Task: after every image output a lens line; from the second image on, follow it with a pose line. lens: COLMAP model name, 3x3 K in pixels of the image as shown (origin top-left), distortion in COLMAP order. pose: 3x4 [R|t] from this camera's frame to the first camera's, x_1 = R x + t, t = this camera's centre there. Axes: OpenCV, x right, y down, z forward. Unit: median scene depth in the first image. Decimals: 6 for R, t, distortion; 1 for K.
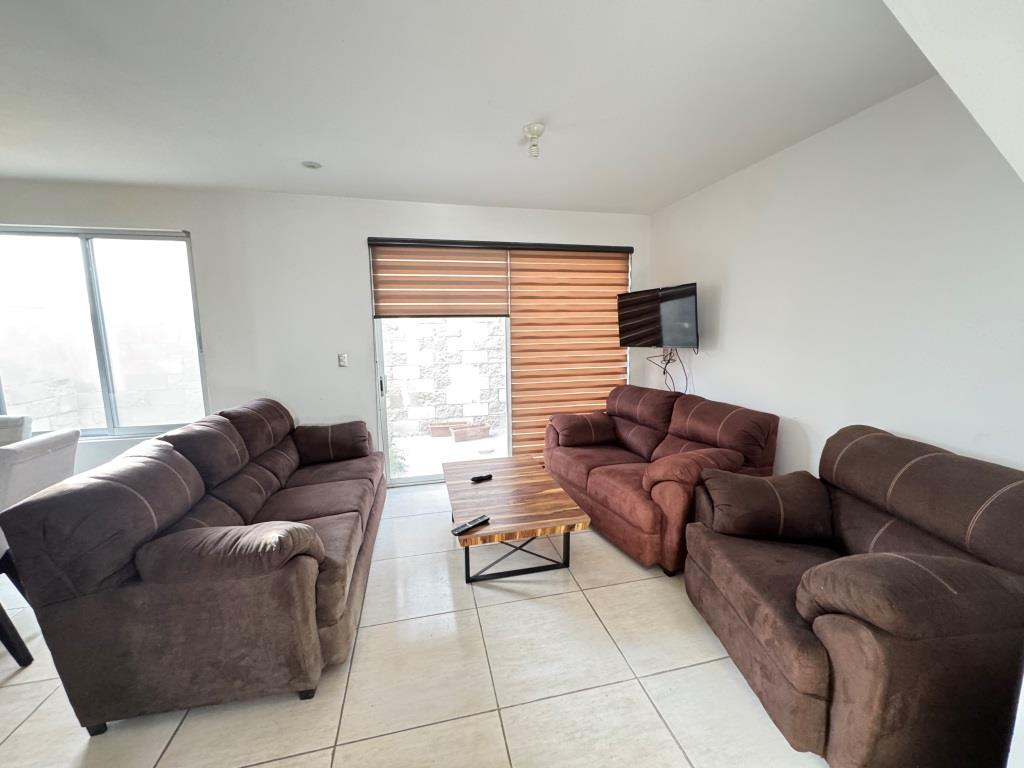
lens RADIAL K [[407.6, 0, 515.8], [0, 407.6, 381.4], [0, 0, 1]] dist [-0.003684, 0.000257]
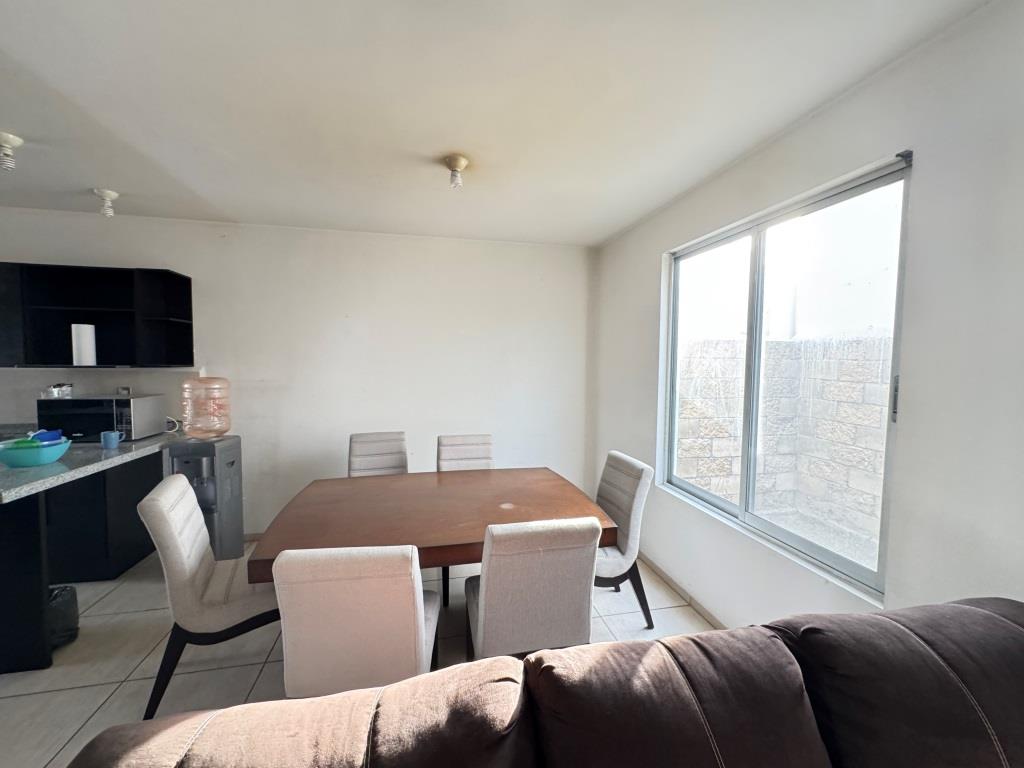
lens RADIAL K [[407.6, 0, 509.1], [0, 407.6, 384.4], [0, 0, 1]] dist [-0.003684, 0.000257]
pose [[-0.019485, 0.076724, -0.996862, -0.335080], [-0.143592, 0.986500, 0.078733, -0.091595], [0.989445, 0.144675, -0.008205, 0.605952]]
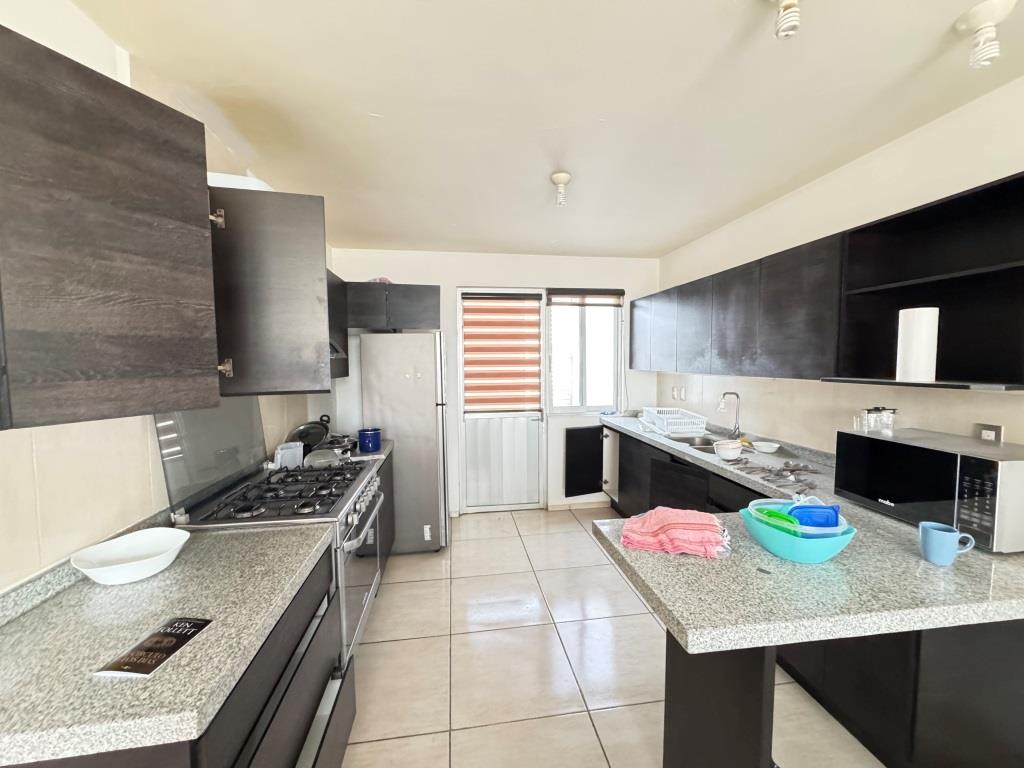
lens RADIAL K [[407.6, 0, 510.1], [0, 407.6, 382.3], [0, 0, 1]] dist [-0.003684, 0.000257]
pose [[-0.995601, 0.018191, 0.091915, -0.747666], [0.034993, 0.982181, 0.184653, -0.039196], [-0.086918, 0.187057, -0.978496, 0.215735]]
